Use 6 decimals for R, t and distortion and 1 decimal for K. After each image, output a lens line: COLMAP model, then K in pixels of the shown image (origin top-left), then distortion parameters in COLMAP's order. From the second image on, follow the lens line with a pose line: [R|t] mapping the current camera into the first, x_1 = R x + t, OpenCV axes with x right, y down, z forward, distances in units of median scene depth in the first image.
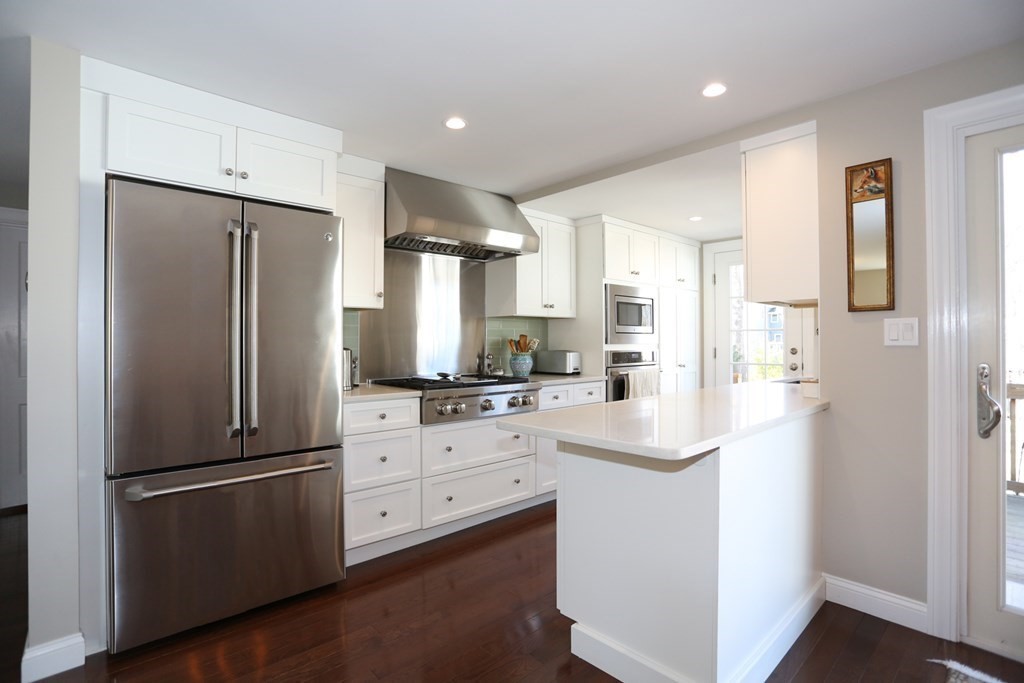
lens RADIAL K [[494.8, 0, 504.1], [0, 494.8, 341.8], [0, 0, 1]] dist [-0.083768, 0.027149]
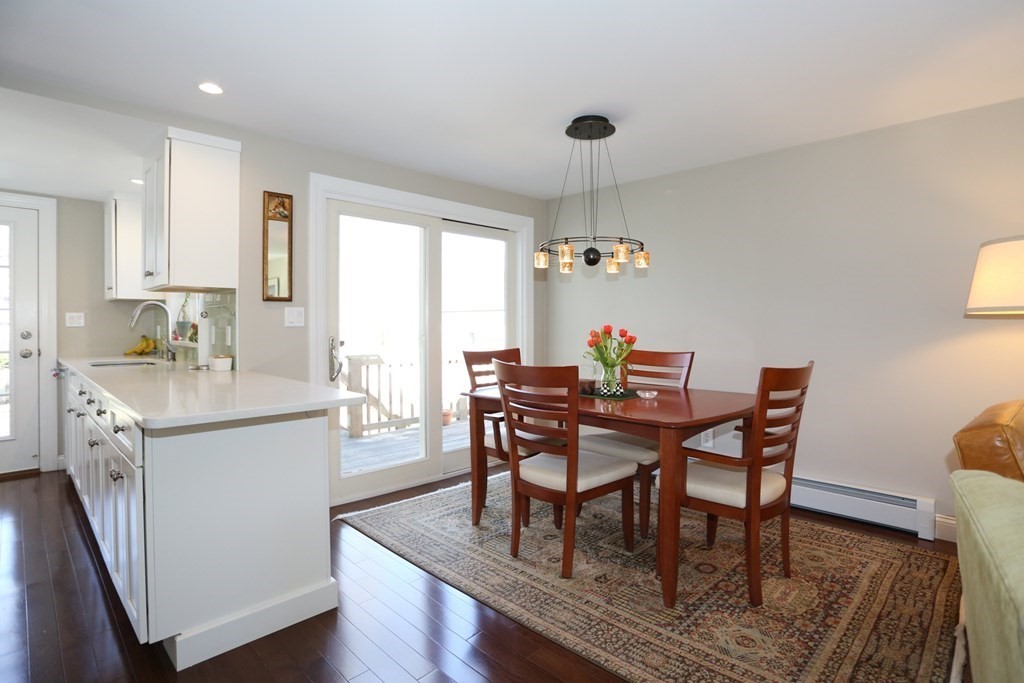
lens RADIAL K [[511.5, 0, 527.3], [0, 511.5, 326.0], [0, 0, 1]] dist [-0.064544, 0.019488]
pose [[-0.069902, -0.000193, 0.997554, -0.722106], [-0.000427, 1.000000, 0.000163, 0.005970], [-0.997554, -0.000415, -0.069903, 0.373428]]
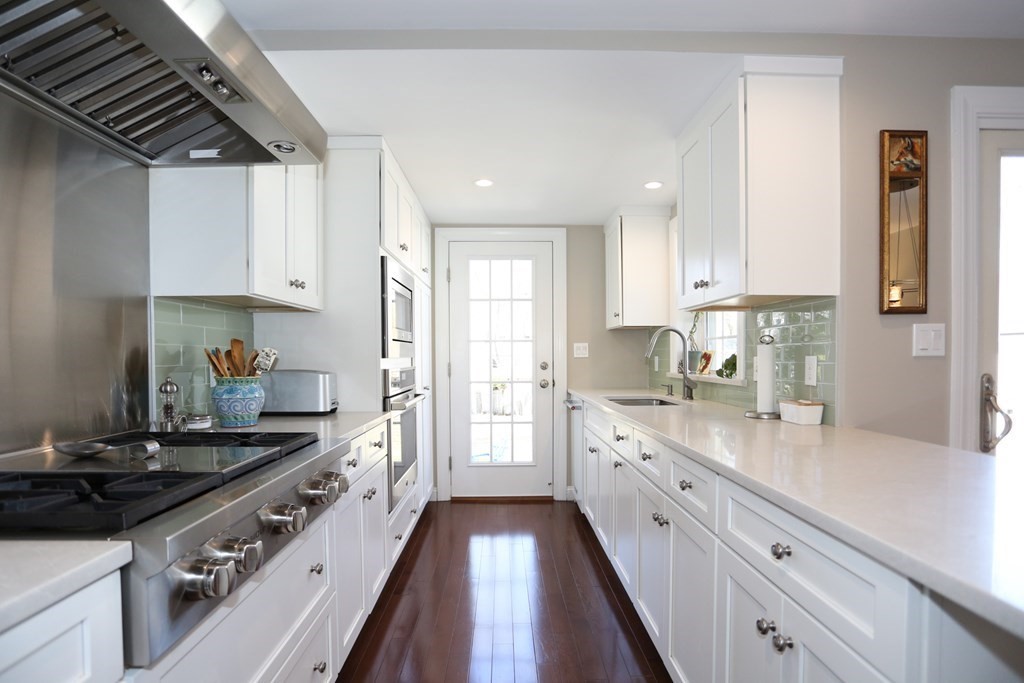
lens RADIAL K [[520.1, 0, 530.6], [0, 520.1, 368.8], [0, 0, 1]] dist [-0.013634, 0.000173]
pose [[0.638335, -0.019543, 0.769510, -0.319574], [0.002415, 0.999724, 0.023386, 0.006708], [-0.769755, -0.013070, 0.638206, 0.907803]]
